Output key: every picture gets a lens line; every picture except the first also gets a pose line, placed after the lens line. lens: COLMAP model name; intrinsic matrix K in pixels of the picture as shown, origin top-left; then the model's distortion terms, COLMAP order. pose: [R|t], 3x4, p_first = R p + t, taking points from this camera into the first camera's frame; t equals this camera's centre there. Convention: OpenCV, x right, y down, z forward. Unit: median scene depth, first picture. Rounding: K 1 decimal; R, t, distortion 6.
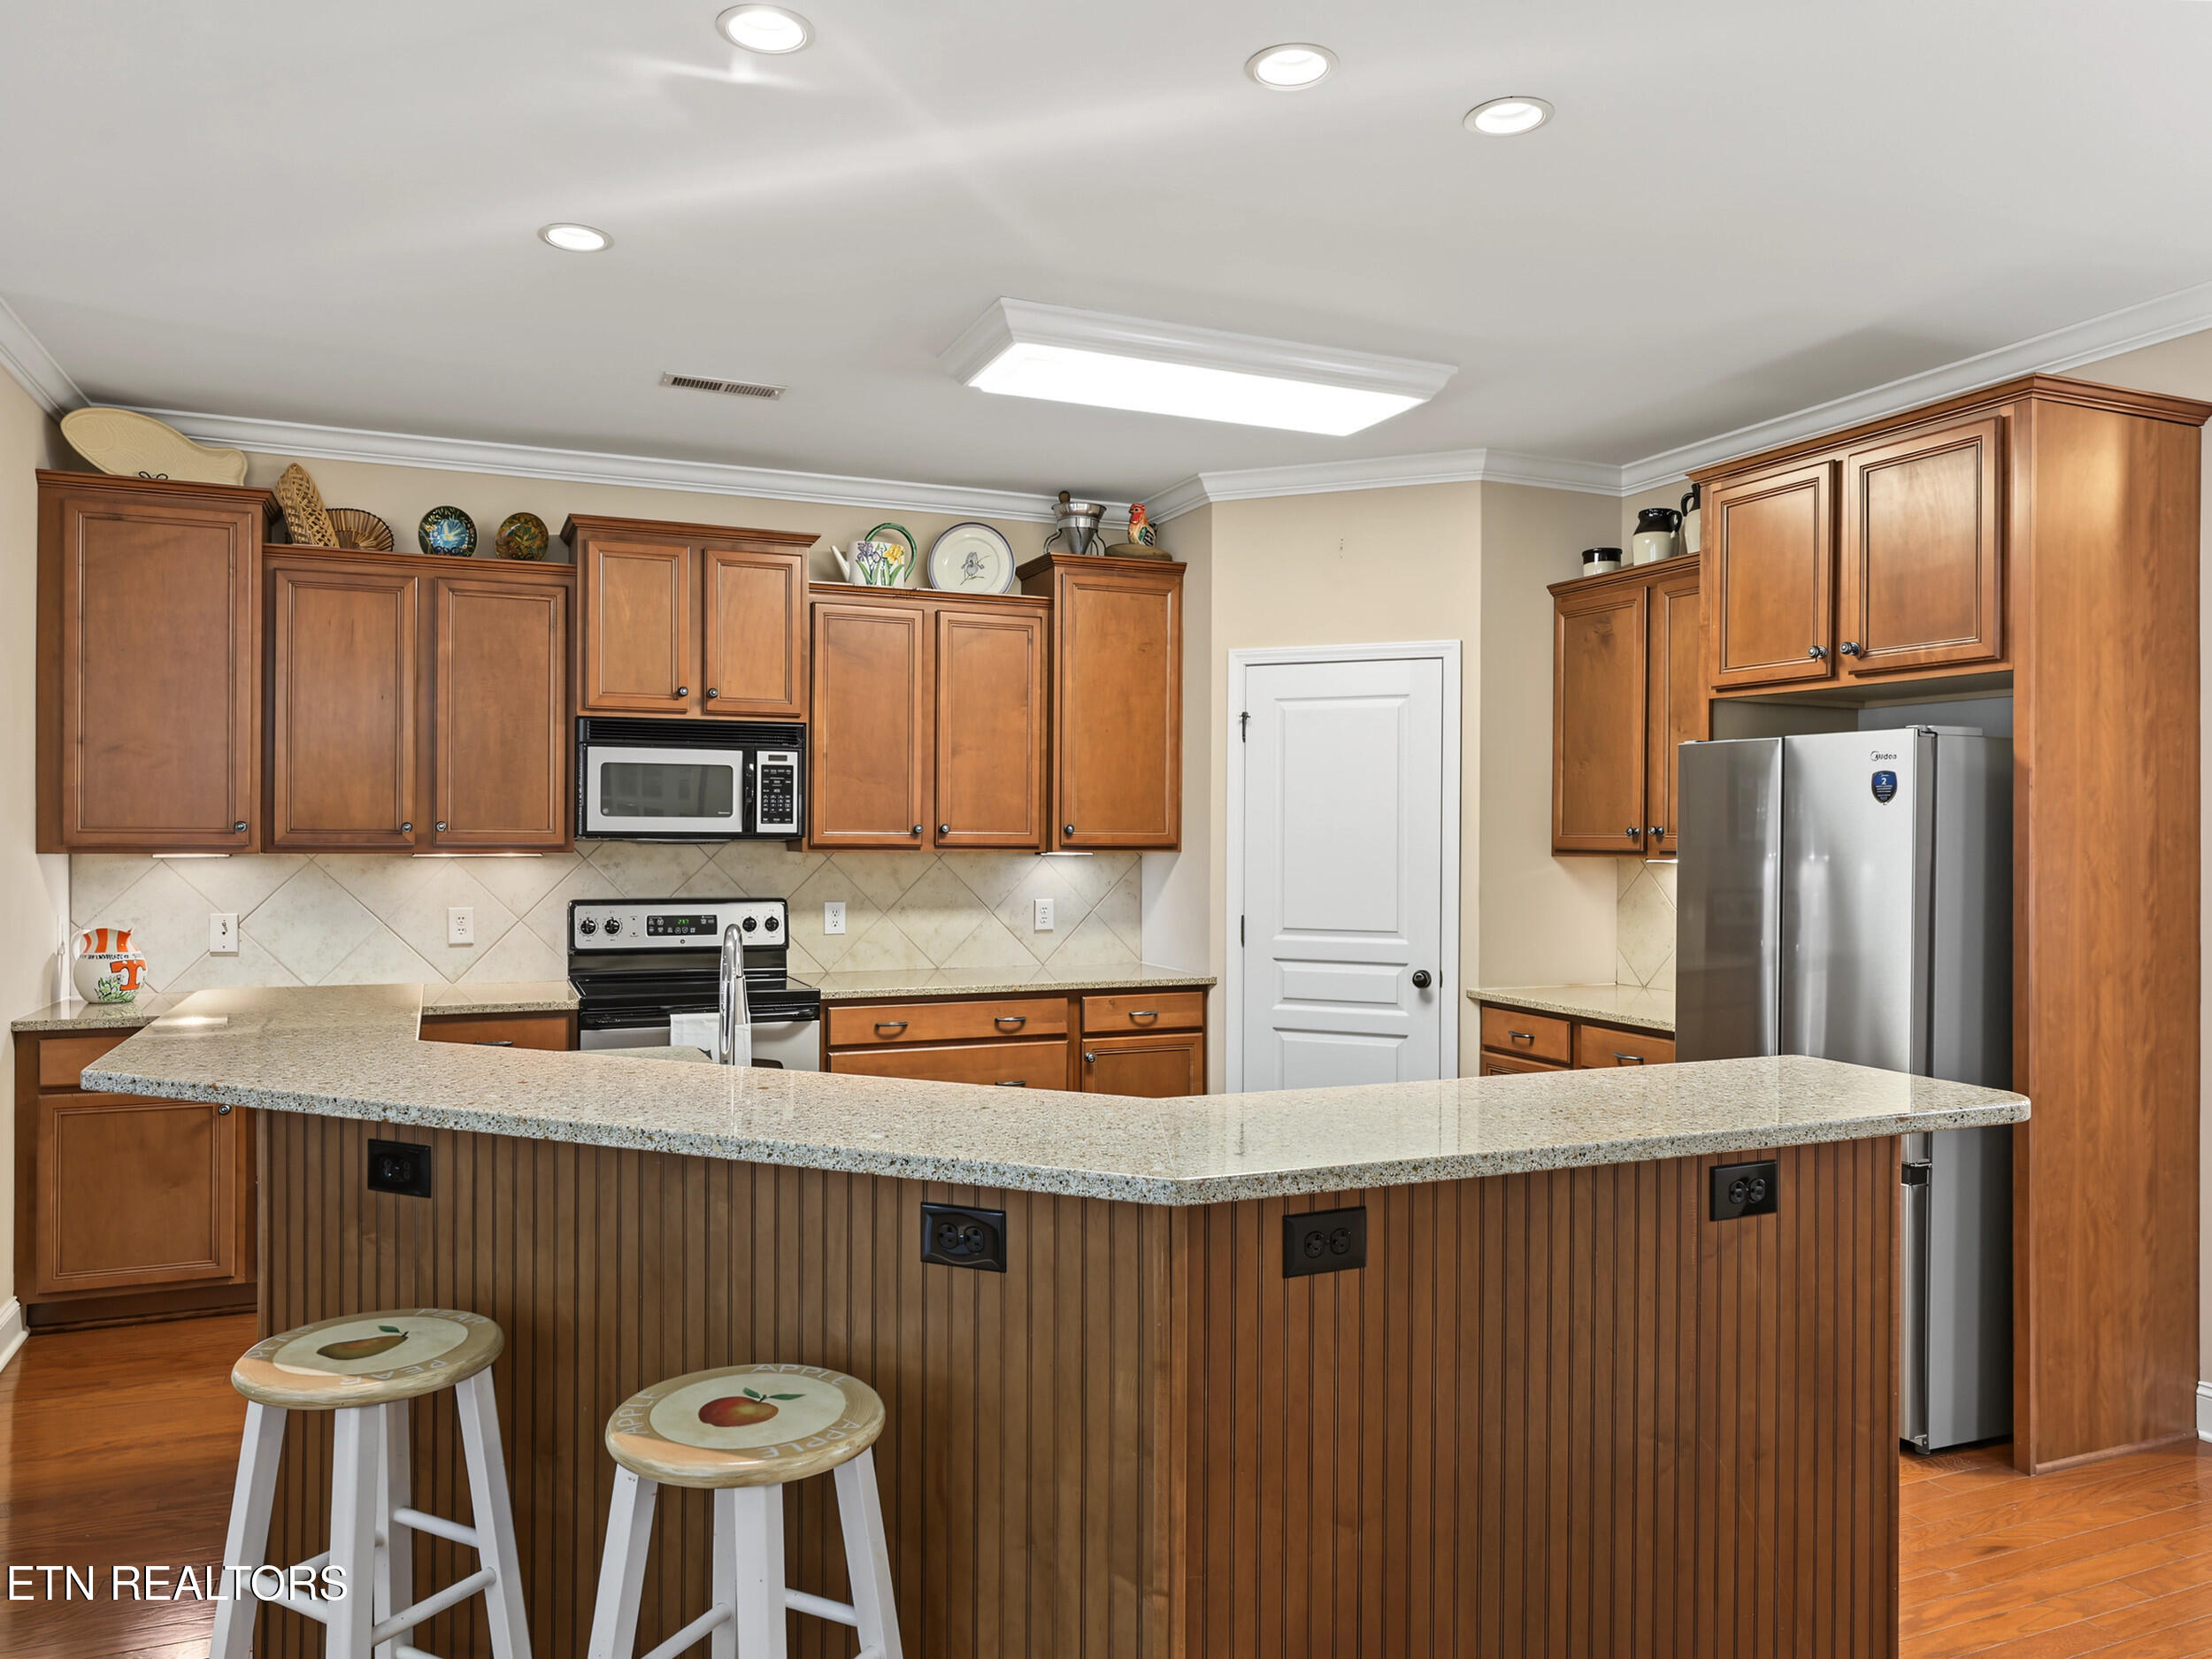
lens RADIAL K [[1494.8, 0, 1106.0], [0, 1494.8, 829.5], [0, 0, 1]] dist [0.000637, -0.000502]
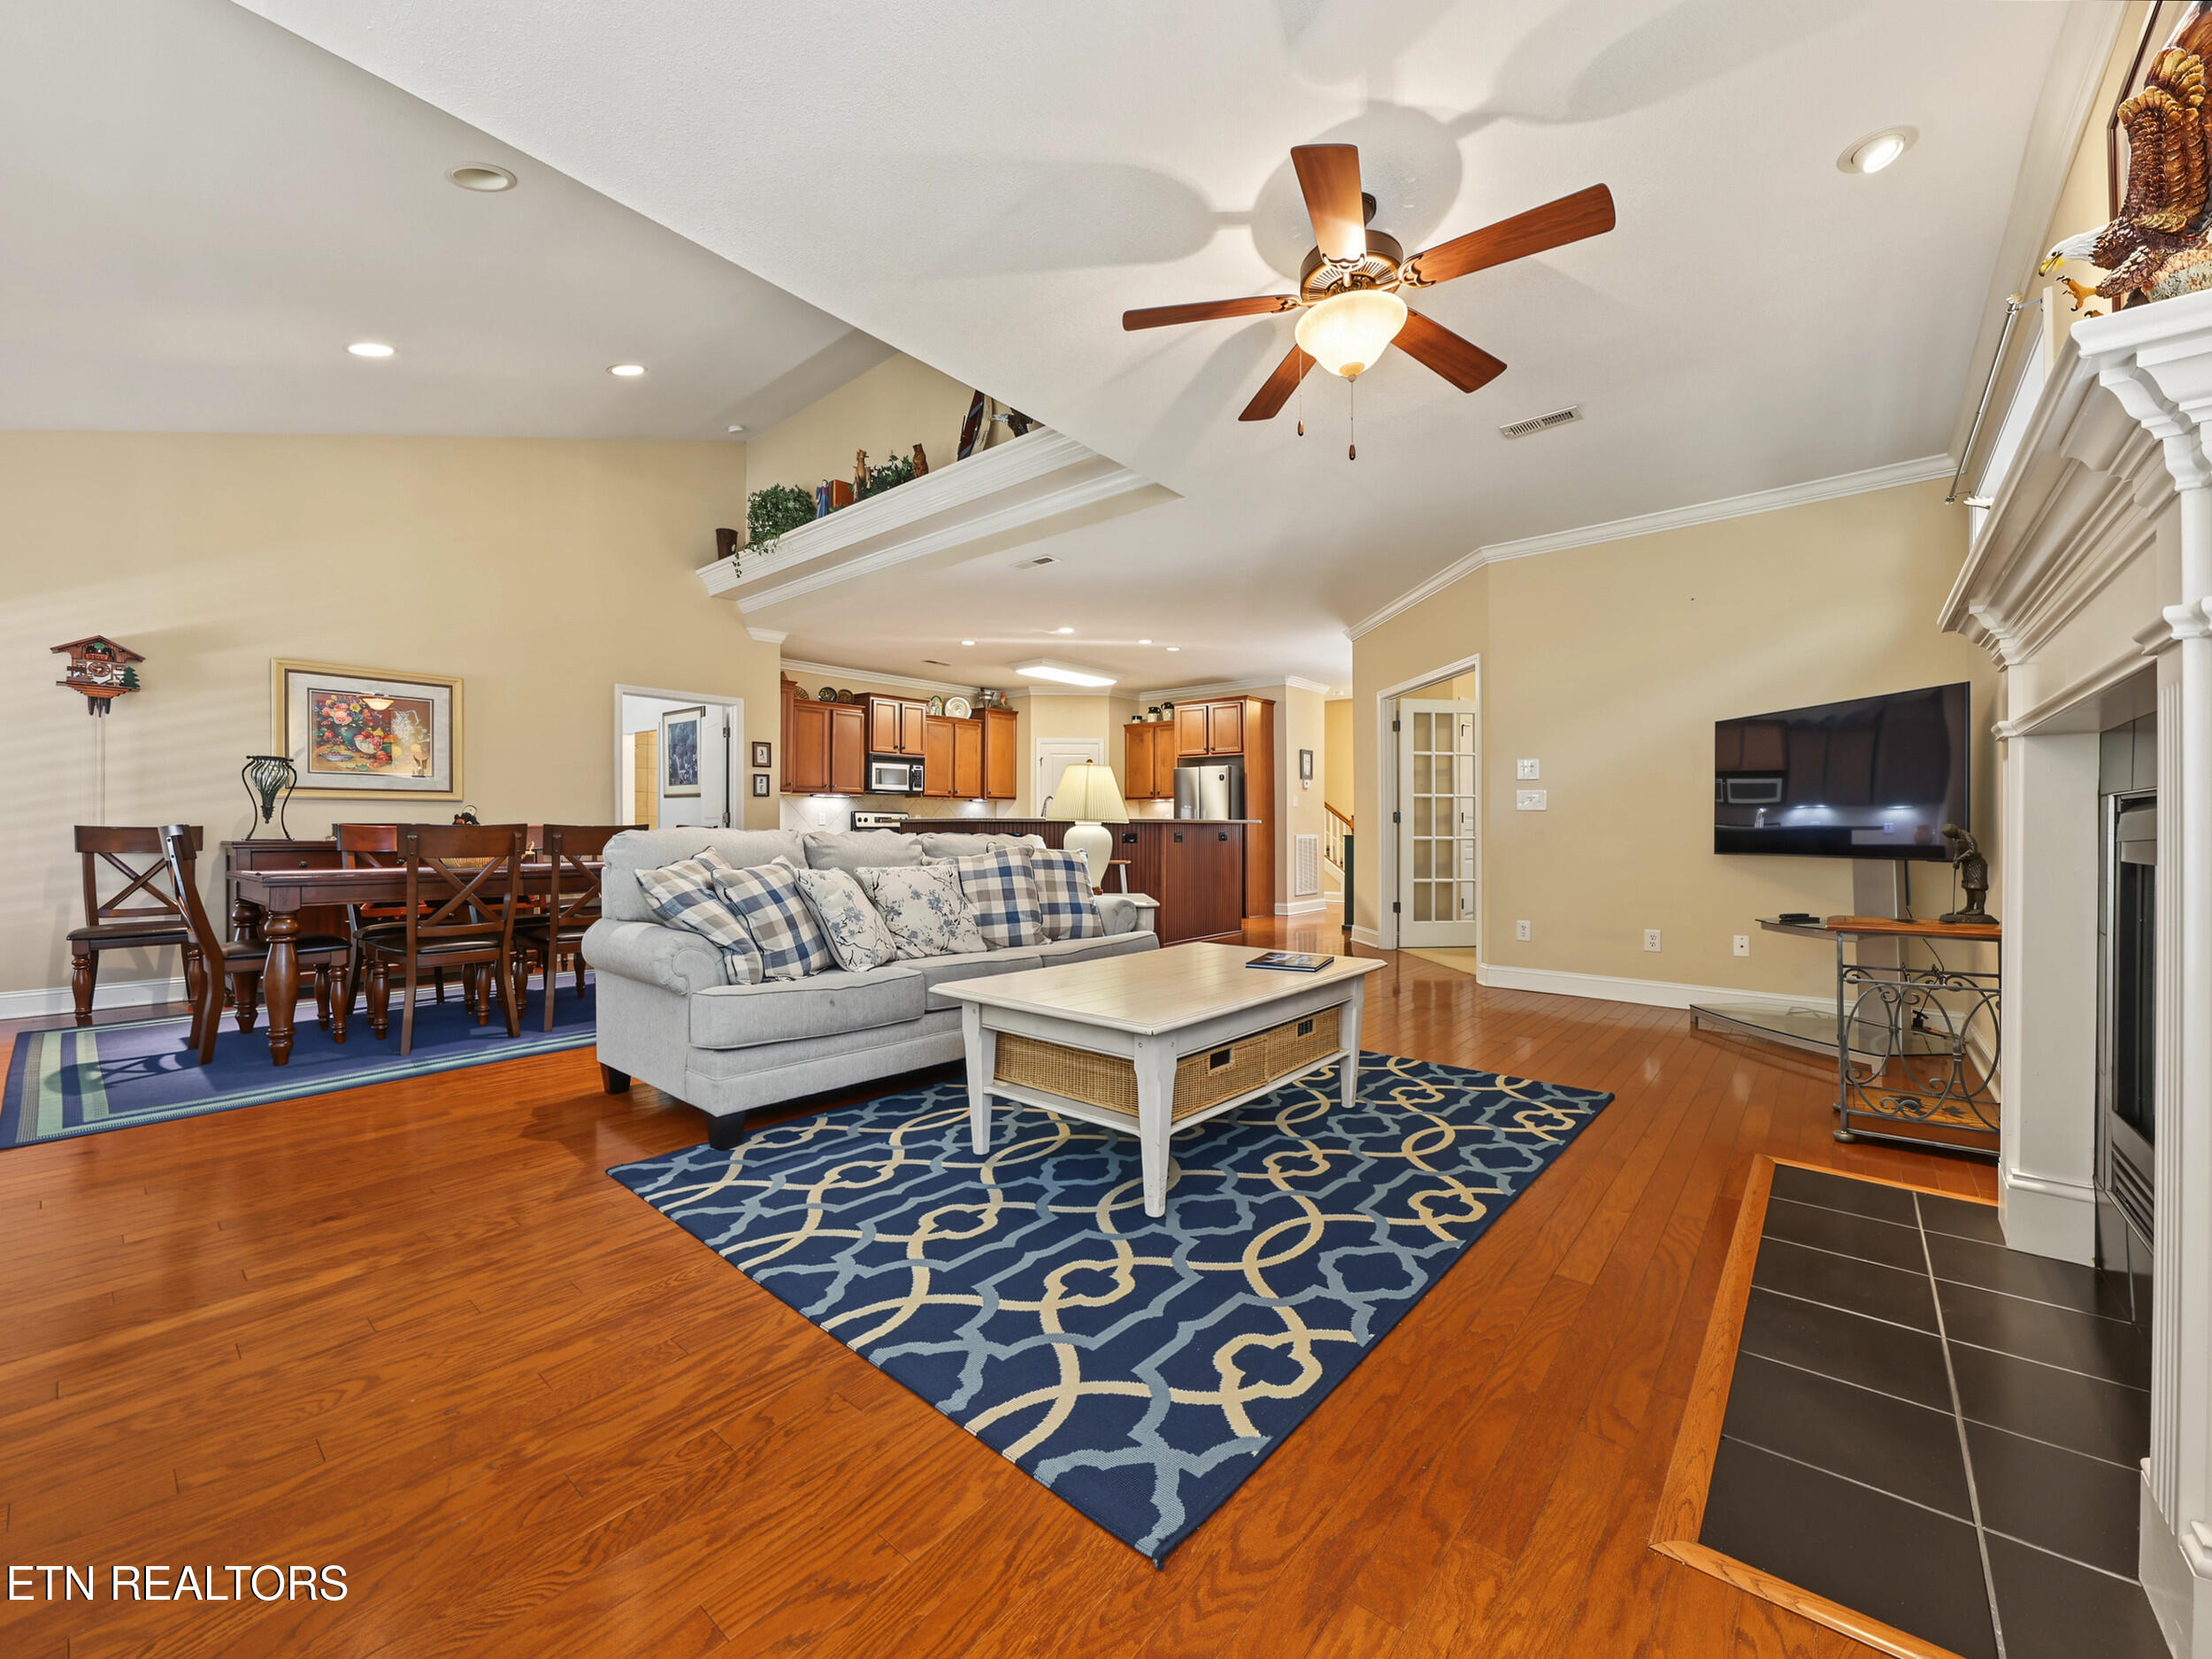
lens RADIAL K [[872.0, 0, 1098.6], [0, 872.0, 829.7], [0, 0, 1]] dist [0.000010, 0.000341]
pose [[0.891698, -0.007491, 0.452569, -0.738323], [0.006064, 0.999971, 0.004605, 0.082177], [-0.452590, -0.001362, 0.891718, -0.882502]]
